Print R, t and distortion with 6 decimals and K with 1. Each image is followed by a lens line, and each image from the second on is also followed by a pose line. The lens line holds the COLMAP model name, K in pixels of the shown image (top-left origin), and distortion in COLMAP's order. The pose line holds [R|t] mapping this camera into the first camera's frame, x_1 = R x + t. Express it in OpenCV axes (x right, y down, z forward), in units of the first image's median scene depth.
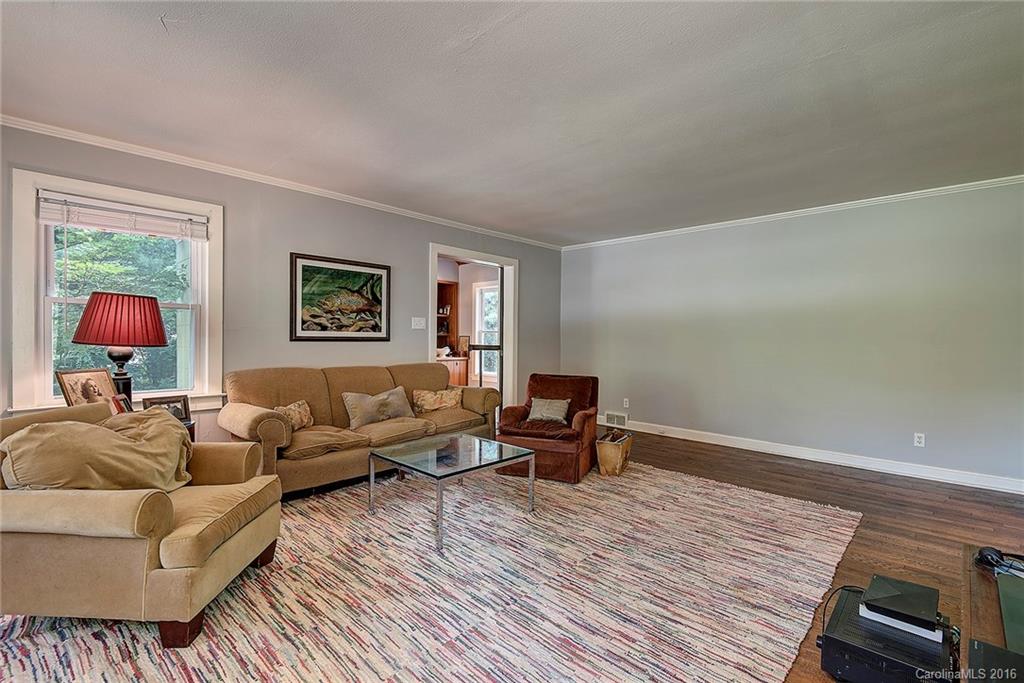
lens RADIAL K [[468.2, 0, 518.4], [0, 468.2, 329.2], [0, 0, 1]] dist [0.031548, -0.016246]
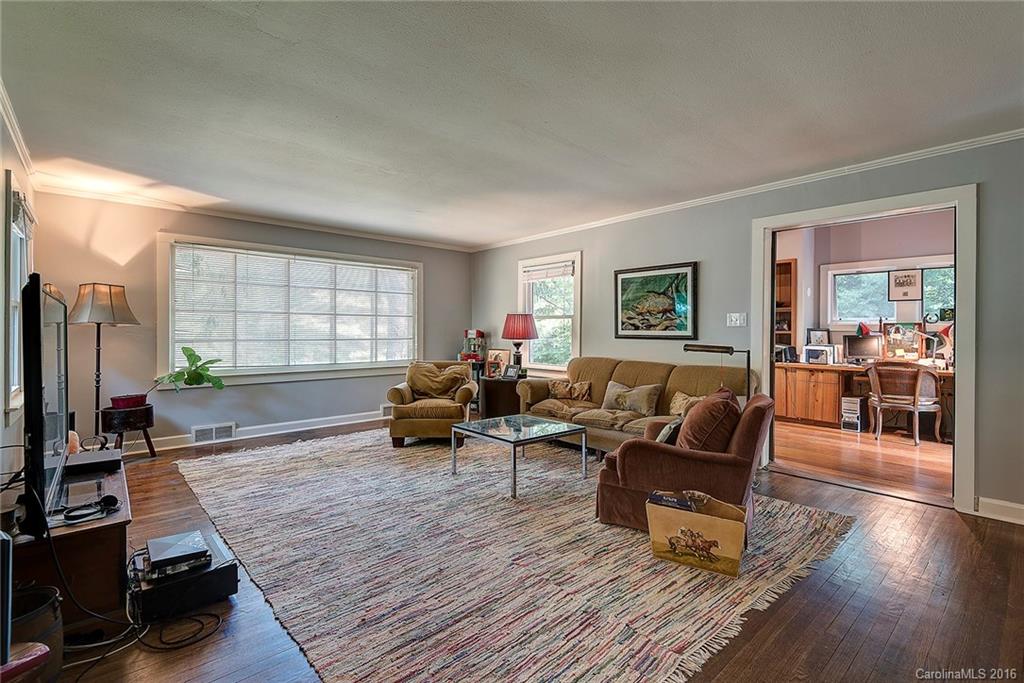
lens RADIAL K [[468.2, 0, 518.4], [0, 468.2, 329.2], [0, 0, 1]] dist [0.031548, -0.016246]
pose [[-0.089909, -0.014565, -0.995843, 0.854456], [0.007064, 0.999859, -0.015262, 0.018240], [0.995925, -0.008407, -0.089793, 0.872573]]
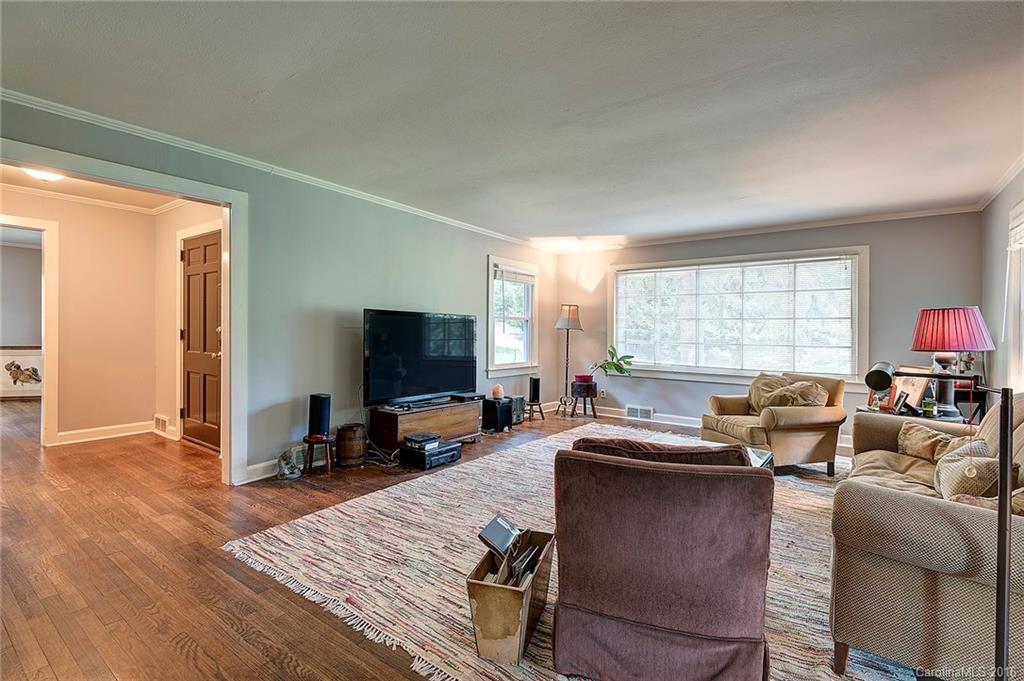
lens RADIAL K [[468.2, 0, 518.4], [0, 468.2, 328.2], [0, 0, 1]] dist [0.031548, -0.016246]
pose [[-0.992723, -0.029515, -0.116745, 0.275233], [-0.027315, 0.999419, -0.020397, 0.022071], [0.117279, -0.017060, -0.992952, 1.525264]]
